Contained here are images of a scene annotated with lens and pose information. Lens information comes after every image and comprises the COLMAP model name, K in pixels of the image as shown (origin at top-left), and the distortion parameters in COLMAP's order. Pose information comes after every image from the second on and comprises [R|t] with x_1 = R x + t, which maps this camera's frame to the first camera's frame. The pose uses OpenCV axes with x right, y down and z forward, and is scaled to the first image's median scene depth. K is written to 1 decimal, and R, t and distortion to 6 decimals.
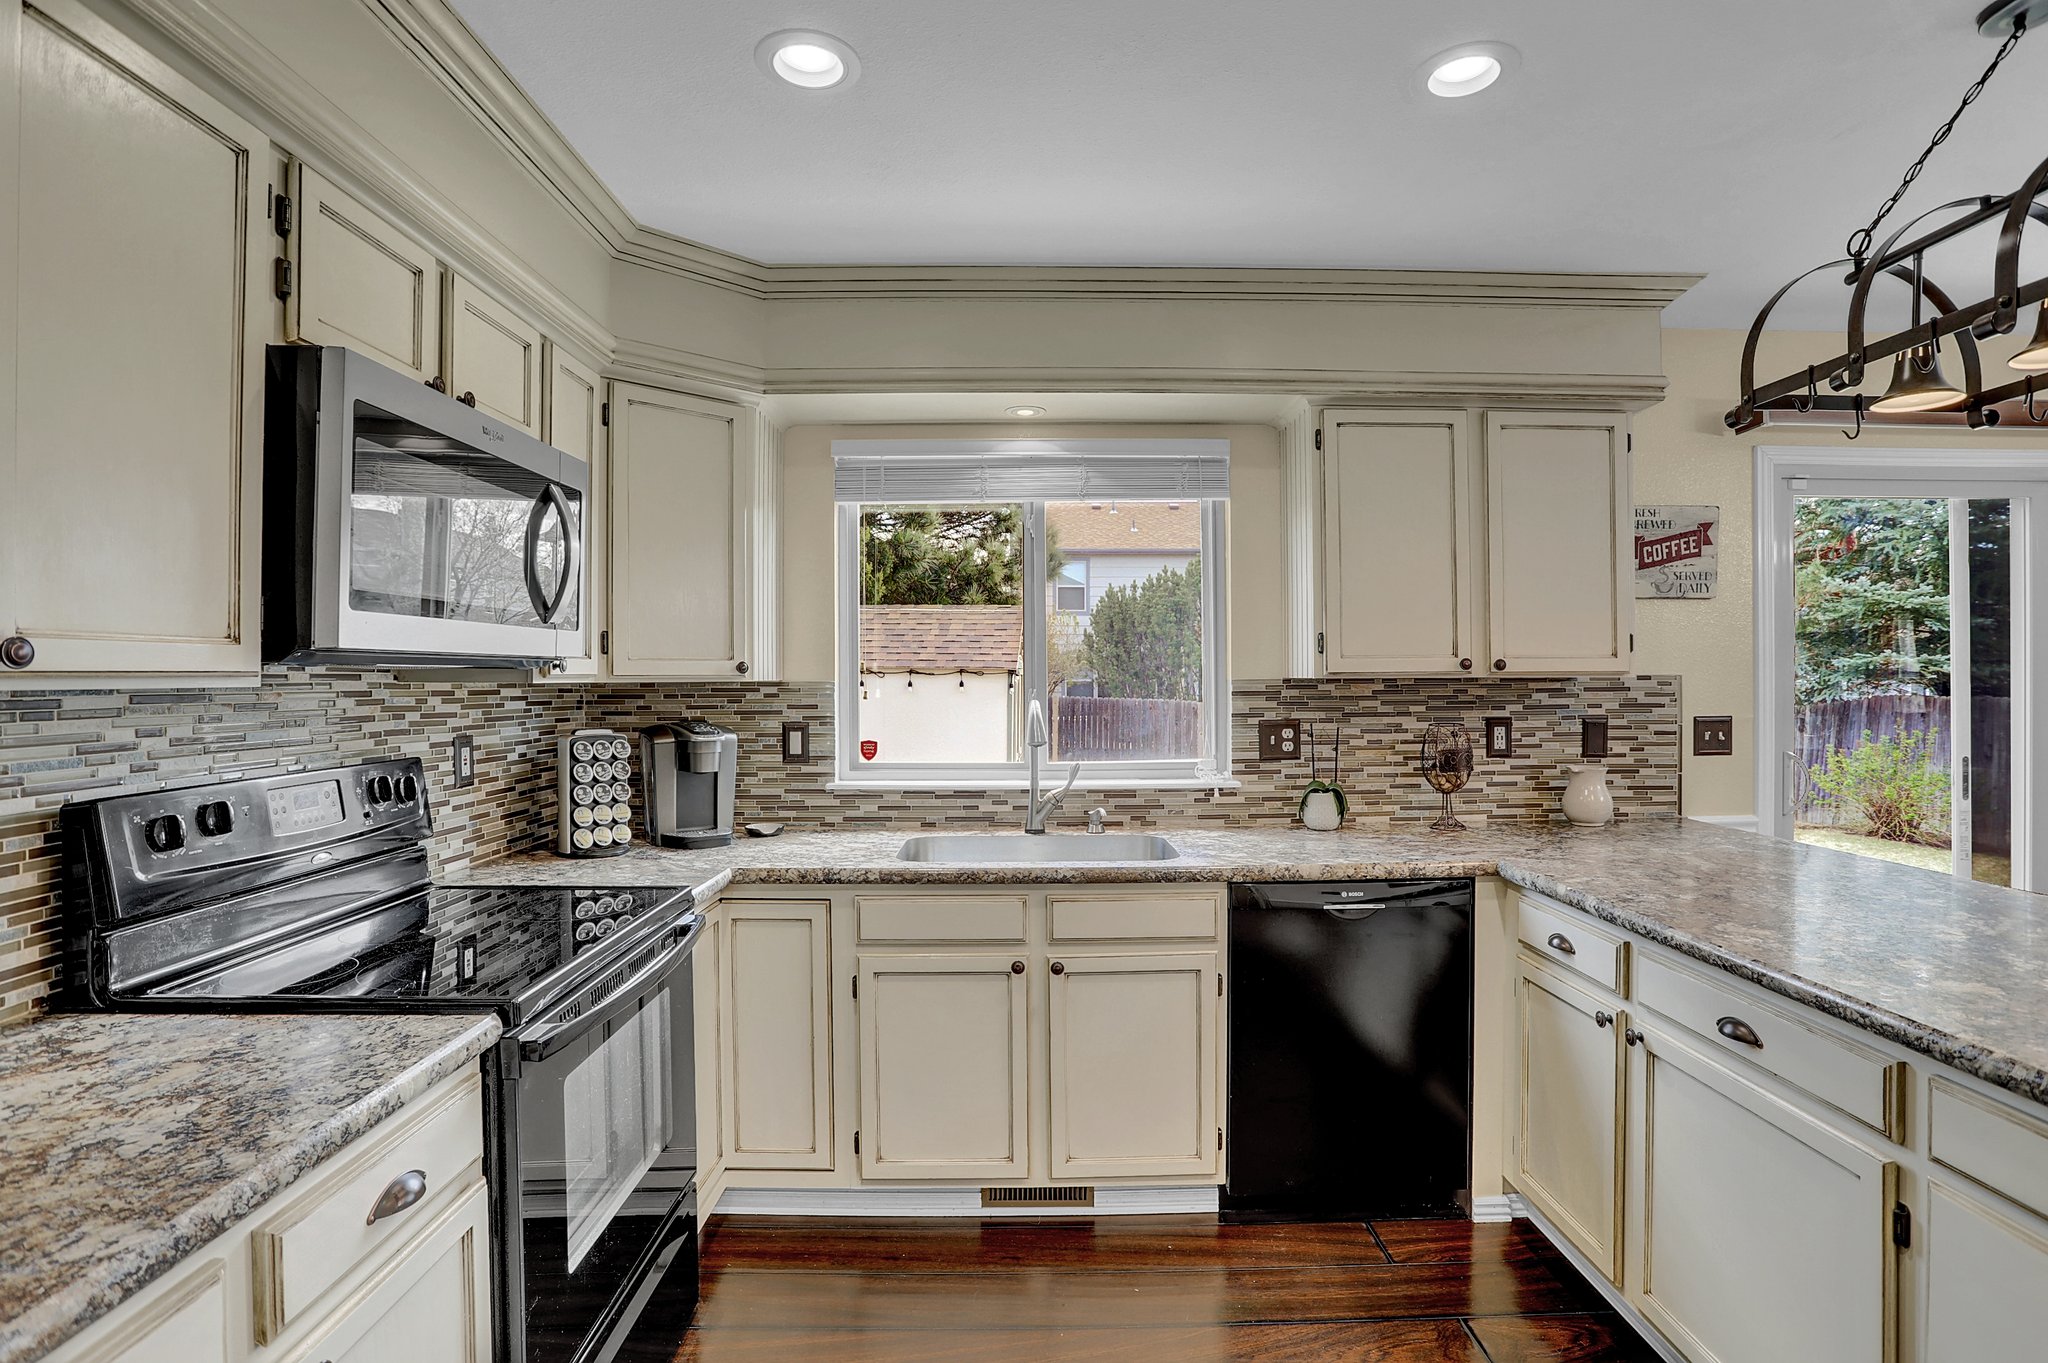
lens RADIAL K [[1000.5, 0, 1026.0], [0, 1000.5, 678.6], [0, 0, 1]] dist [-0.082538, 0.038089]
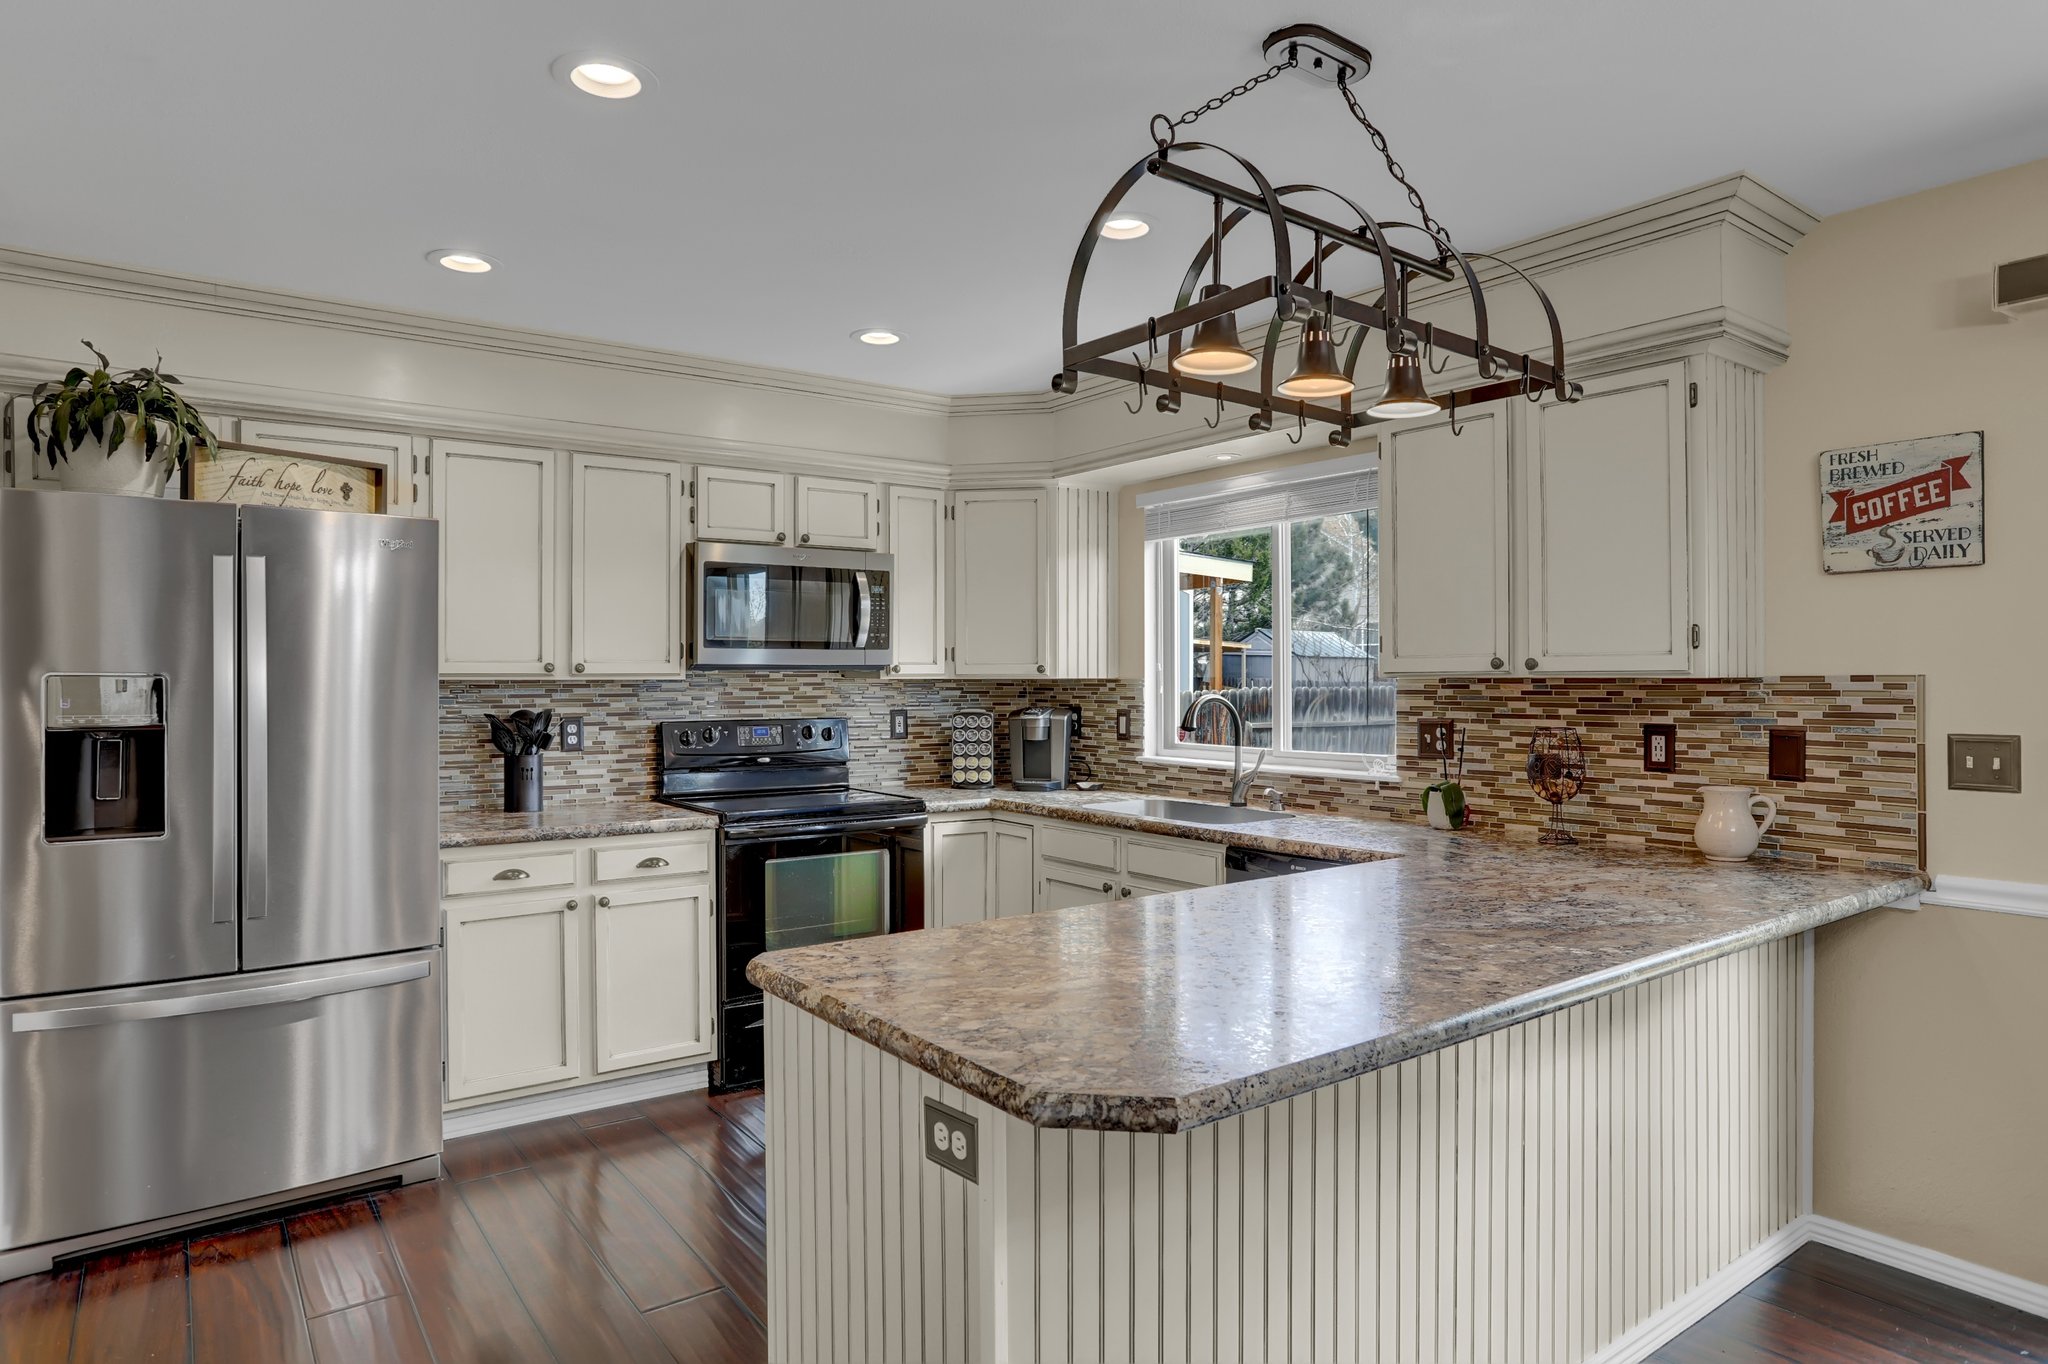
lens RADIAL K [[1201.1, 0, 1024.0], [0, 1201.1, 682.0], [0, 0, 1]] dist [-0.039780, 0.001350]
pose [[0.582092, 0.005593, -0.813104, 1.121804], [-0.002097, 0.999983, 0.005378, -0.001786], [0.813120, -0.001425, 0.582094, -0.050225]]
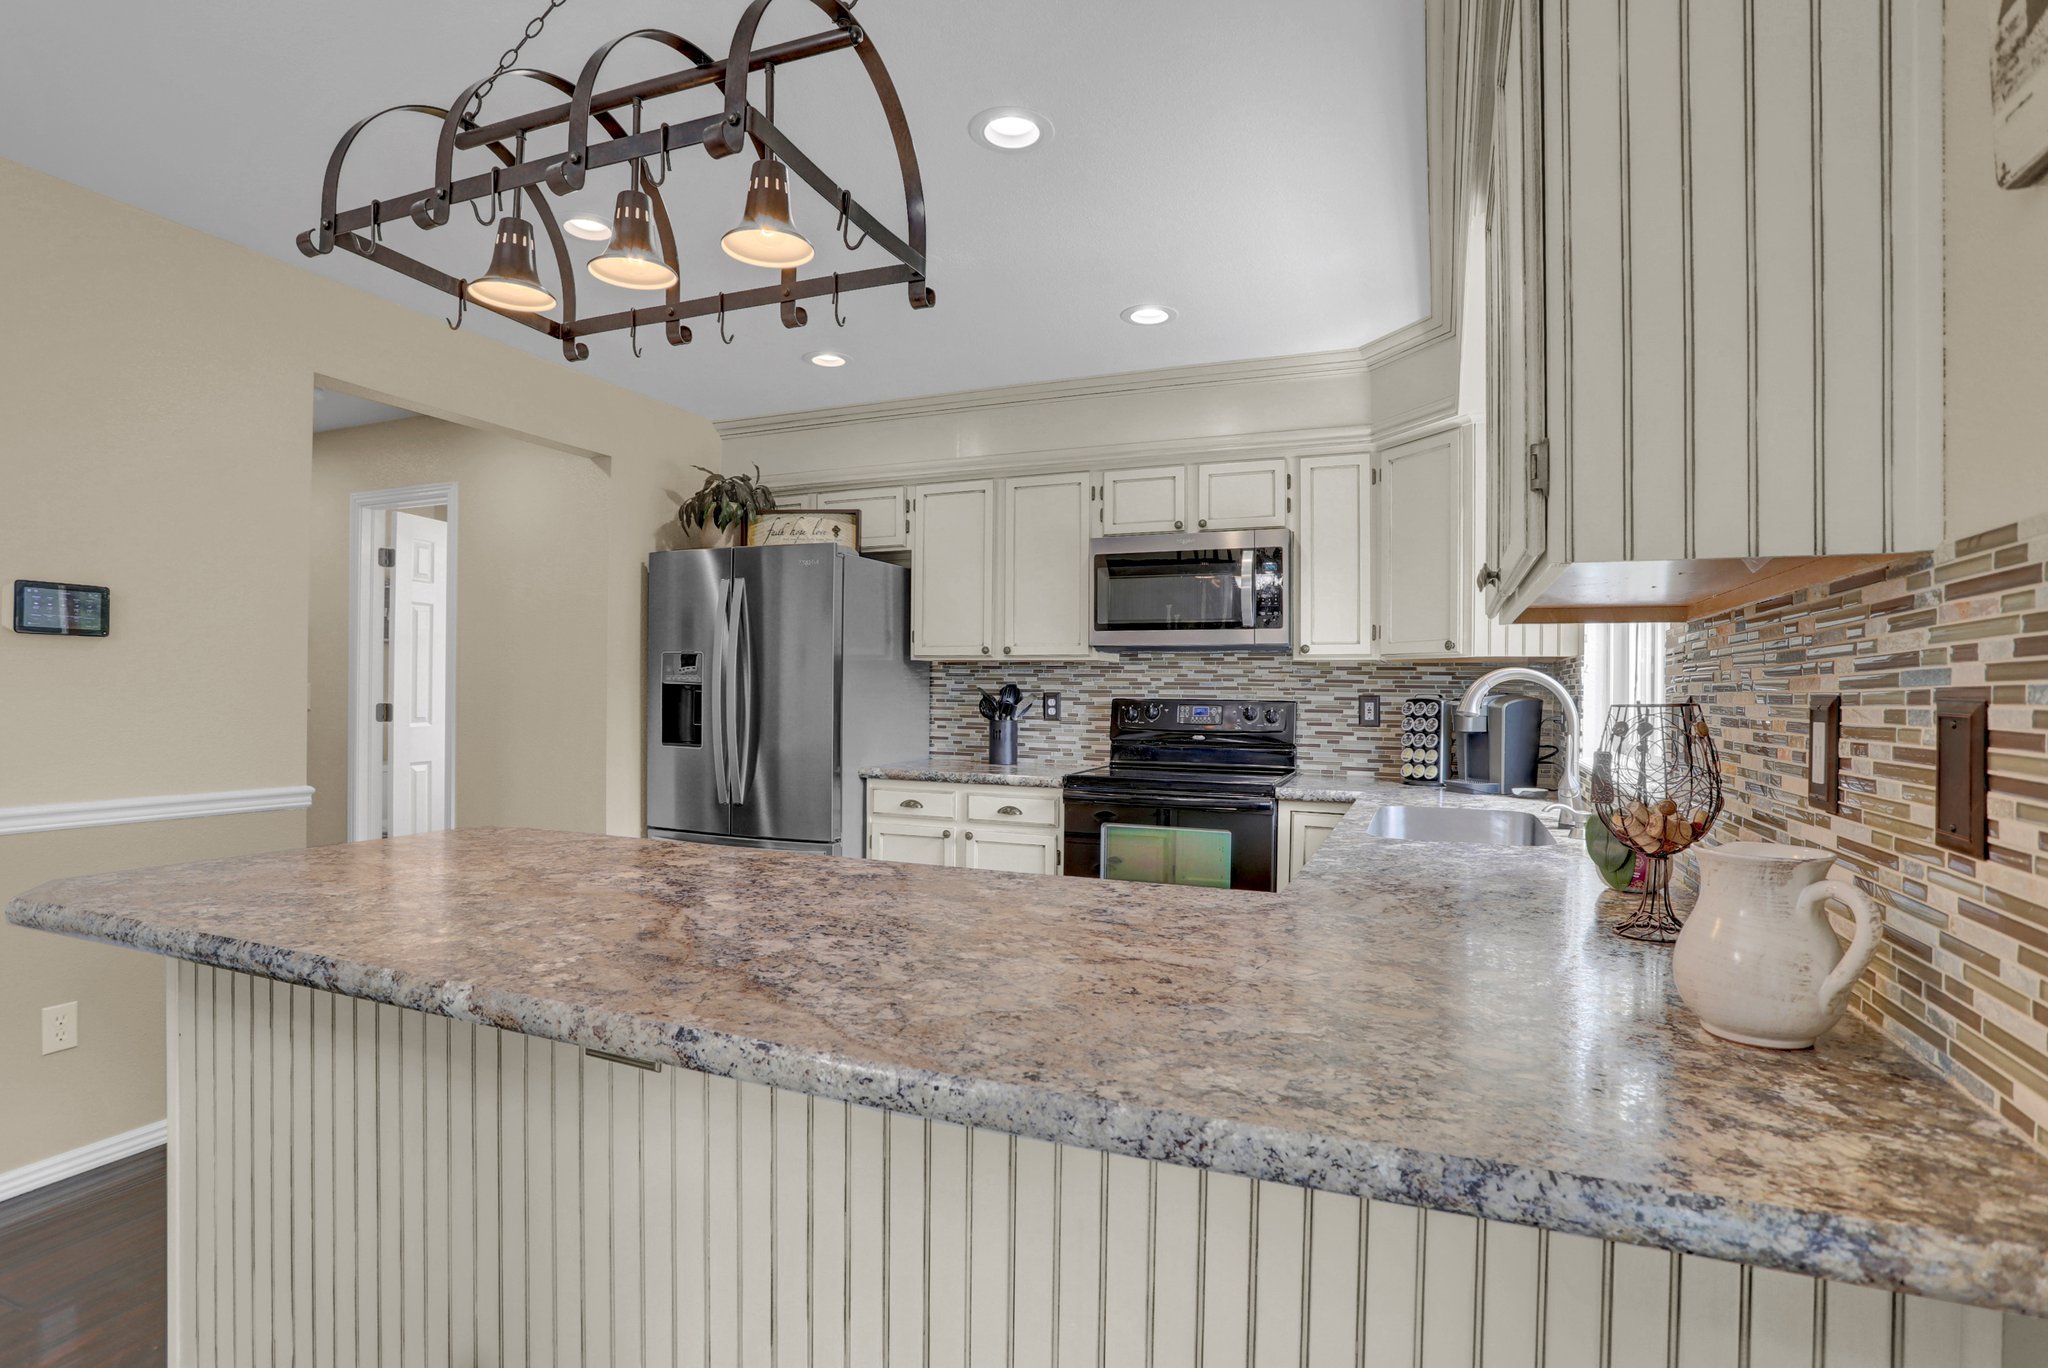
lens RADIAL K [[1009.6, 0, 1031.6], [0, 1009.6, 684.8], [0, 0, 1]] dist [-0.080224, 0.040412]
pose [[-0.384320, -0.006196, -0.923179, 1.021860], [-0.011595, 0.999931, -0.001884, 0.044813], [0.923127, 0.009981, -0.384365, 0.980715]]
